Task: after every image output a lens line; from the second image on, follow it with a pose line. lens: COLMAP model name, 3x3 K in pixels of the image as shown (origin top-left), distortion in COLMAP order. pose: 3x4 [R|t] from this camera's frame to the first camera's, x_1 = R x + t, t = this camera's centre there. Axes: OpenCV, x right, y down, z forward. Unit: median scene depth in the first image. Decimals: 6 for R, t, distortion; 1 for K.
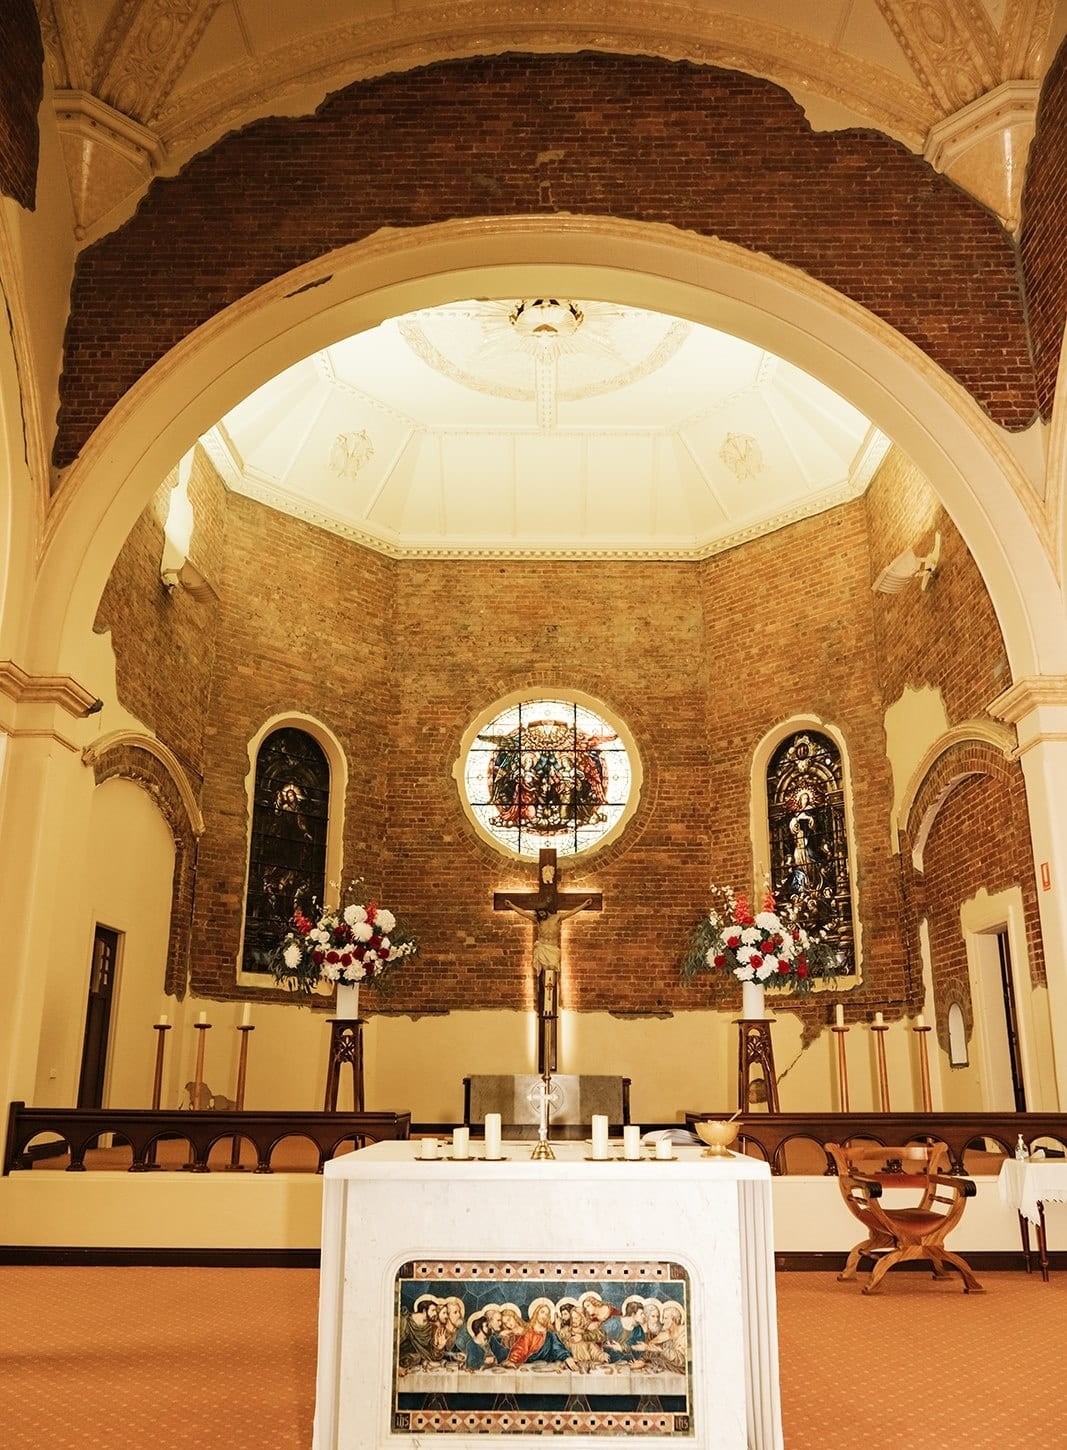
lens RADIAL K [[1110.2, 0, 533.9], [0, 1110.2, 798.9], [0, 0, 1]] dist [-0.013937, 0.007204]
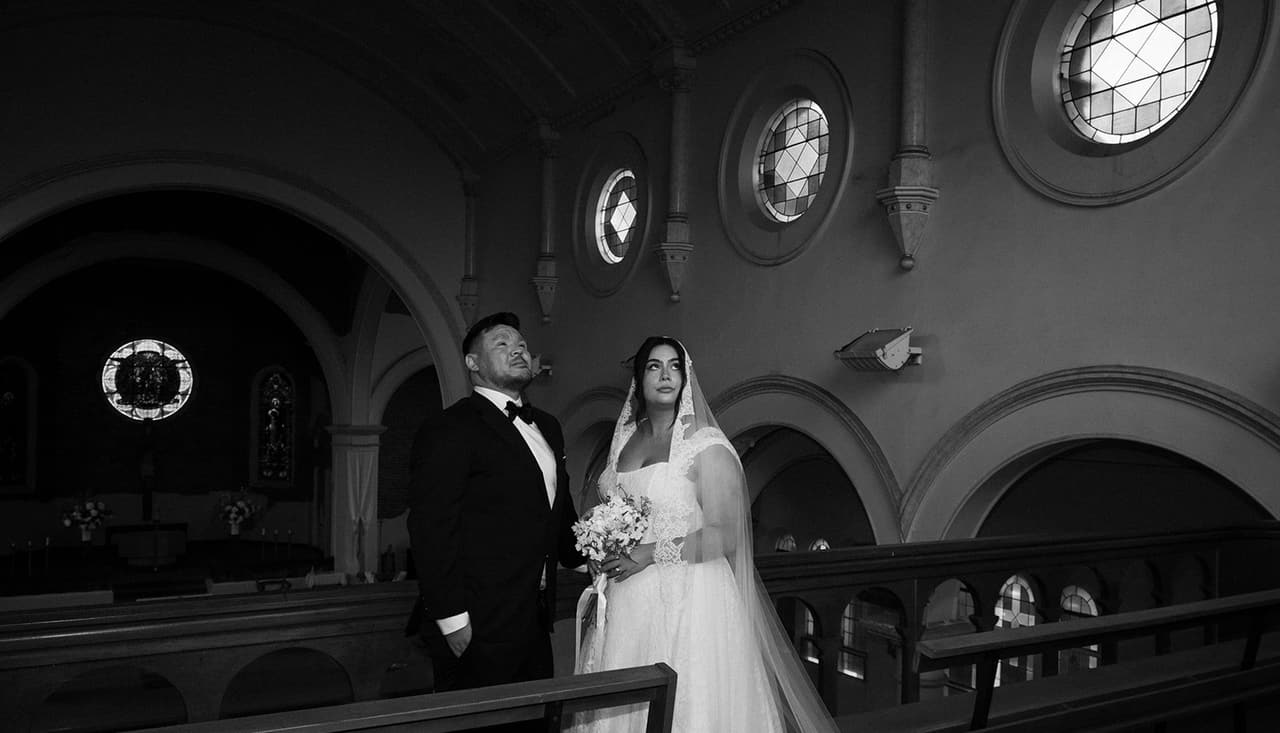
lens RADIAL K [[928.3, 0, 628.8], [0, 928.3, 411.5], [0, 0, 1]] dist [-0.026188, -0.002740]
pose [[0.855648, 0.011773, 0.517424, -0.120174], [-0.139773, 0.967850, 0.209116, -0.493291], [-0.498327, -0.251252, 0.829785, -0.964542]]
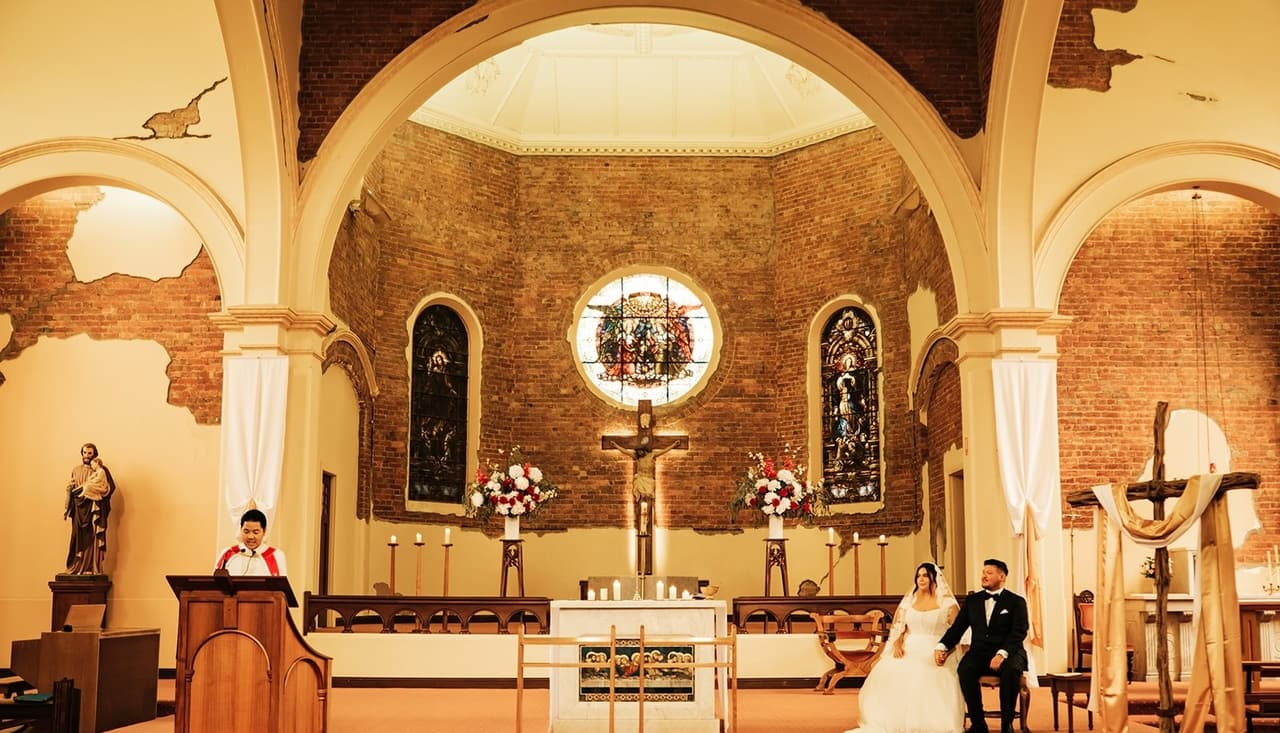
lens RADIAL K [[1233.6, 0, 664.8], [0, 1233.6, 439.1], [0, 0, 1]] dist [-0.083257, 0.000000]
pose [[0.999695, -0.002442, 0.024583, 0.000863], [-0.000646, 0.992178, 0.124831, -0.090213], [-0.024696, -0.124809, 0.991873, -0.403183]]
